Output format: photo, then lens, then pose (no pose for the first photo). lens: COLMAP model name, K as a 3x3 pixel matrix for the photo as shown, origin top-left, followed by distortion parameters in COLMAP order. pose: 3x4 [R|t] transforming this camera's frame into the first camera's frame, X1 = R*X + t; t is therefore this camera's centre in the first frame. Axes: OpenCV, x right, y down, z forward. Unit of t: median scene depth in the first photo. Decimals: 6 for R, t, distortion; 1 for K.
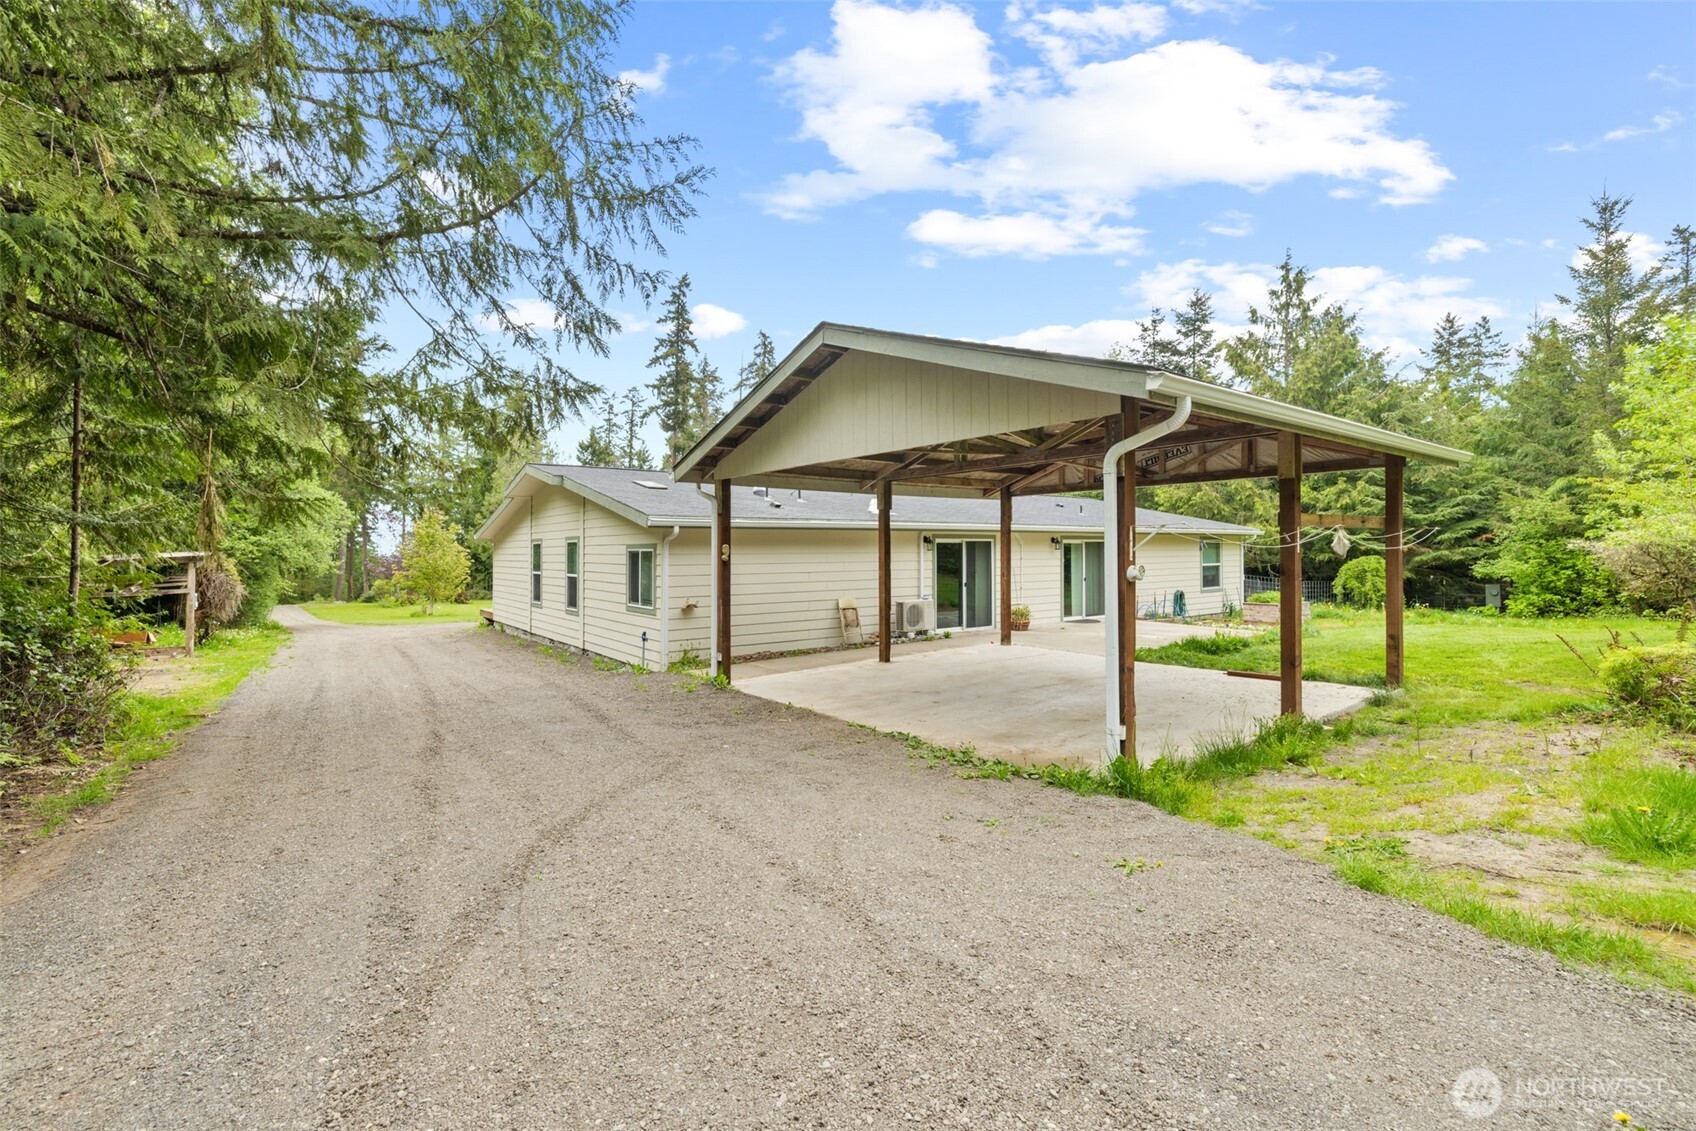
lens RADIAL K [[740.3, 0, 854.2], [0, 740.3, 530.5], [0, 0, 1]] dist [0.001387, 0.001148]
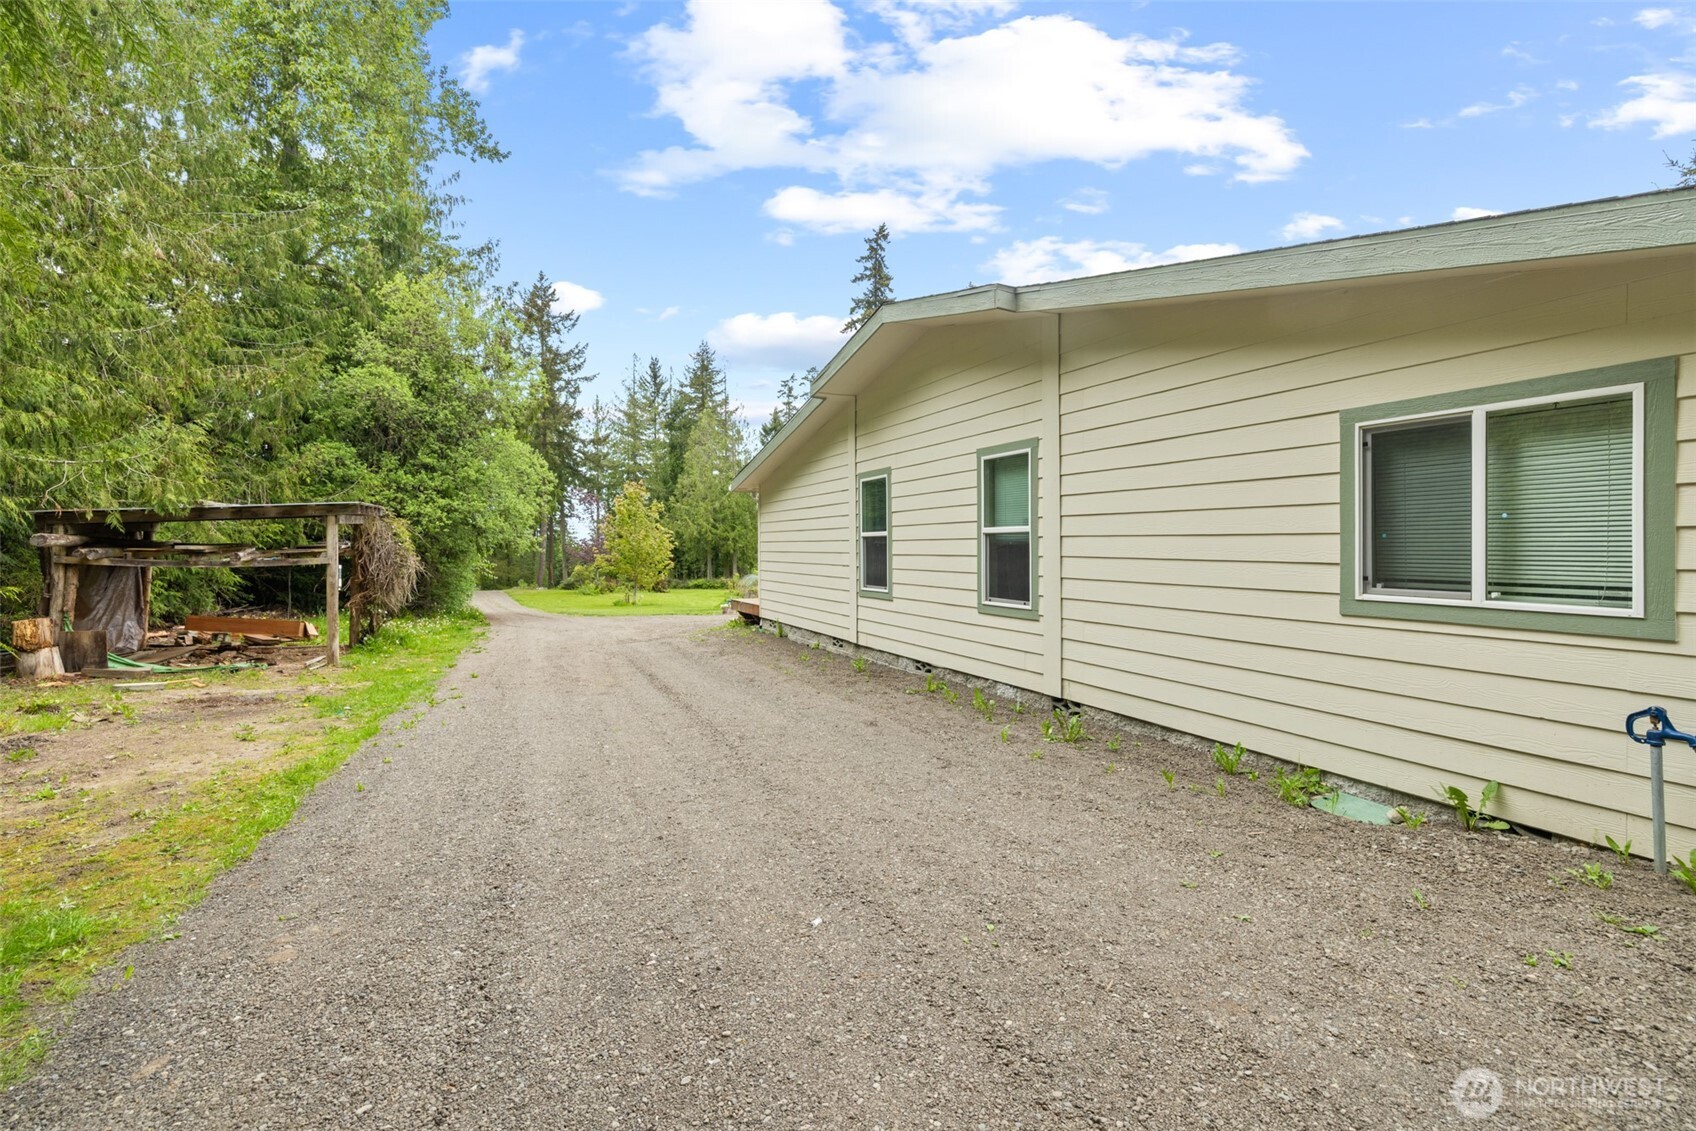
lens RADIAL K [[740.3, 0, 847.7], [0, 740.3, 558.5], [0, 0, 1]] dist [0.001387, 0.001148]
pose [[0.977507, 0.008649, -0.210726, -0.148523], [0.000615, 0.999038, 0.043857, 0.022811], [0.210903, -0.043000, 0.976561, 0.210899]]
